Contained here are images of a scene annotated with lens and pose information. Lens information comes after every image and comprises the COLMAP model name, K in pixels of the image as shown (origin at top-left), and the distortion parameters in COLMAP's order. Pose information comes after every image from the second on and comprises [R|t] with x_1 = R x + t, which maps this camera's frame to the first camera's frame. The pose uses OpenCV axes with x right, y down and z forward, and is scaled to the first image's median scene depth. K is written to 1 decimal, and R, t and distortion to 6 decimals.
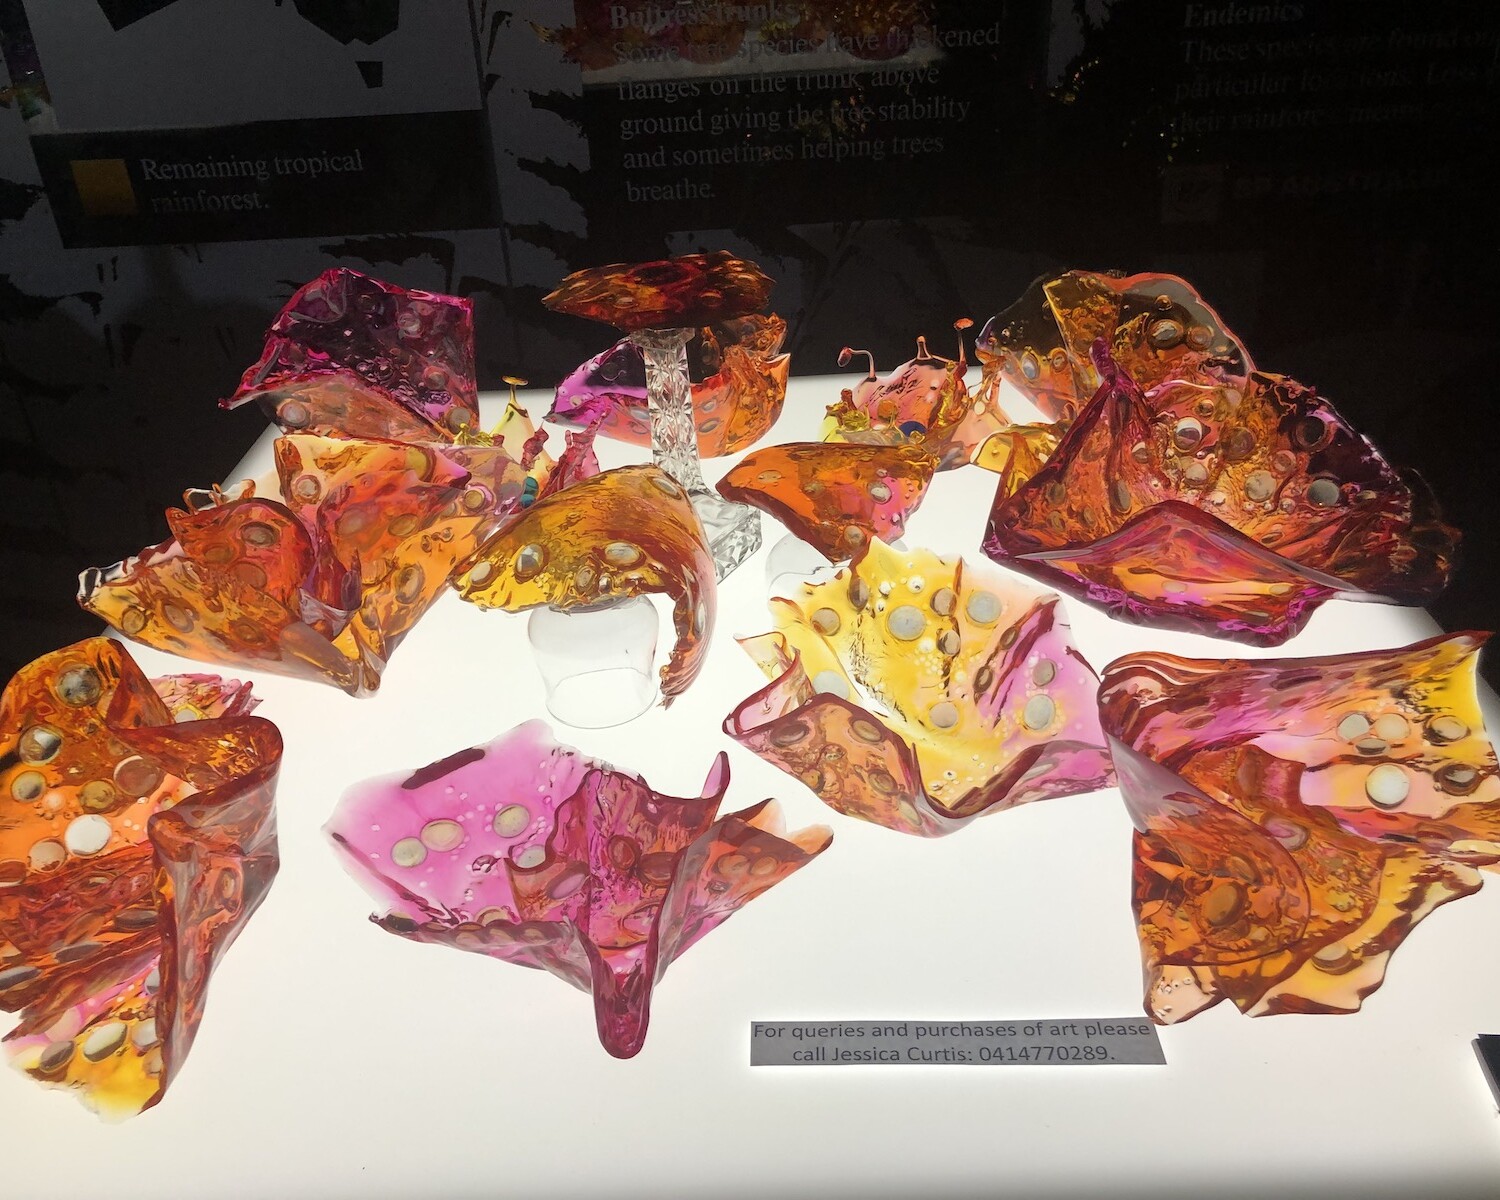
lens RADIAL K [[1297.3, 0, 788.0], [0, 1297.3, 568.7], [0, 0, 1]] dist [0.048923, -0.058055]
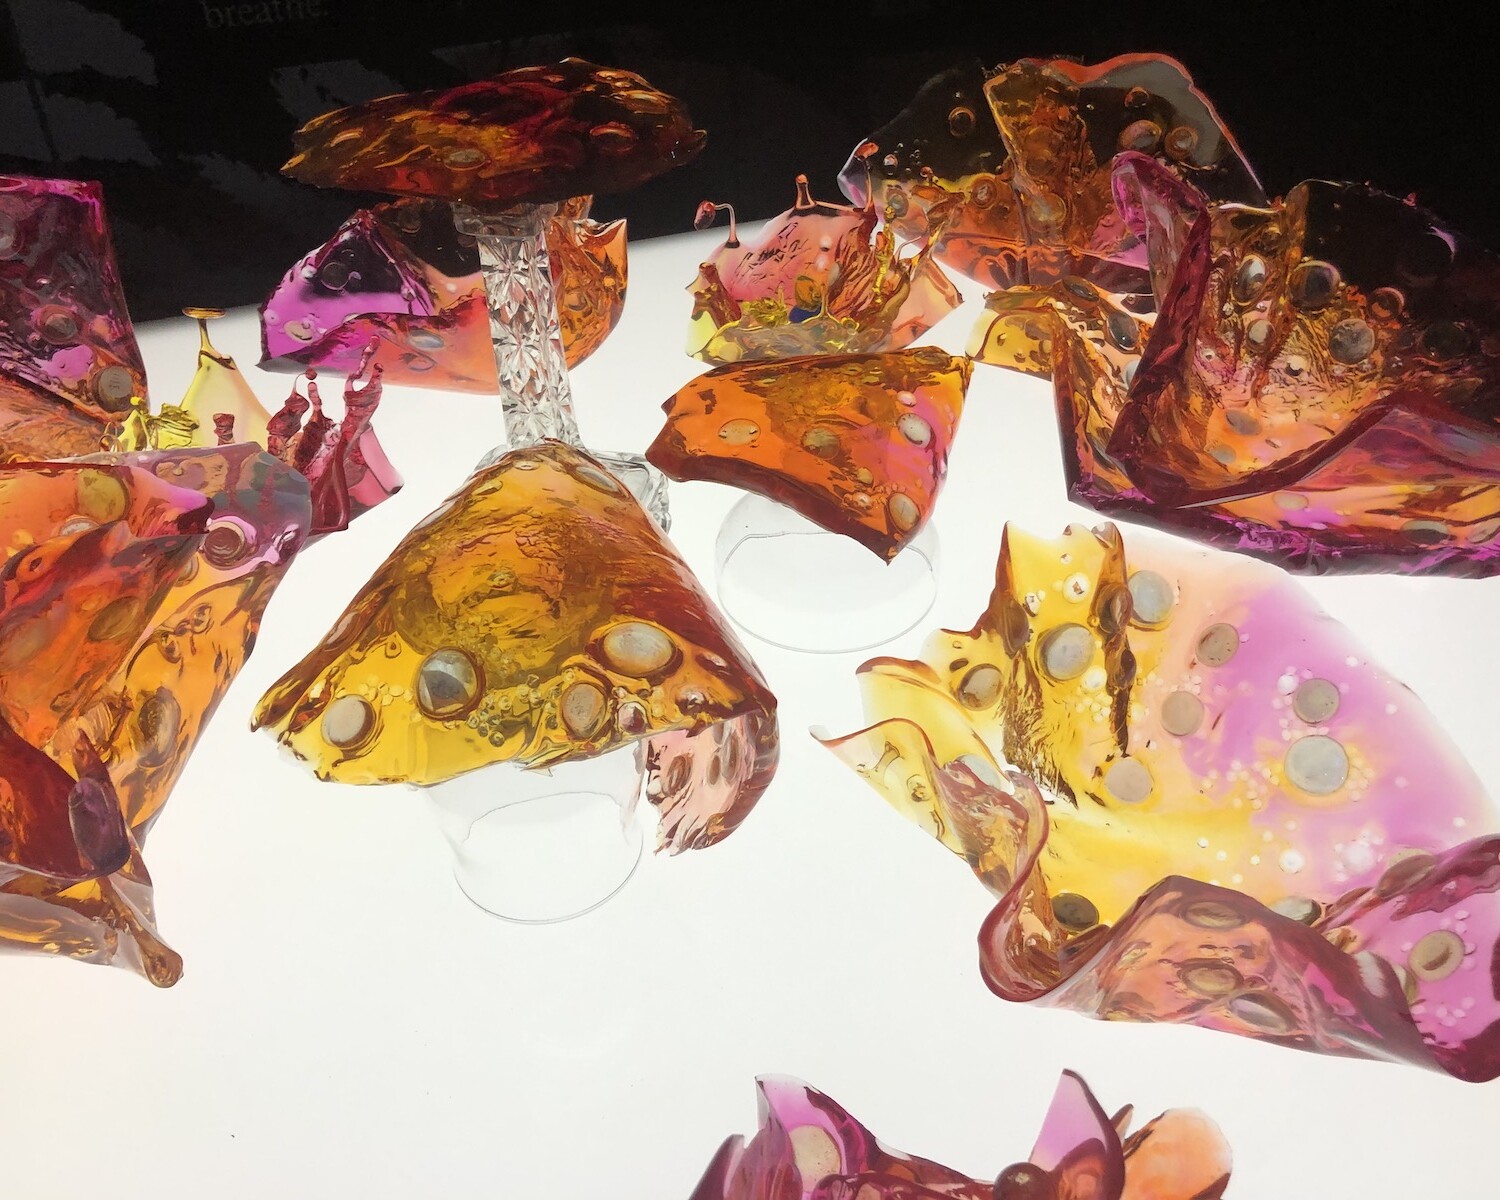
lens RADIAL K [[1297.3, 0, 754.4], [0, 1297.3, 572.7], [0, 0, 1]] dist [0.048923, -0.058055]
pose [[0.948948, -0.173967, 0.263123, -0.148437], [0.141616, 0.980336, 0.137428, -0.072945], [-0.281857, -0.093150, 0.954924, 0.335566]]
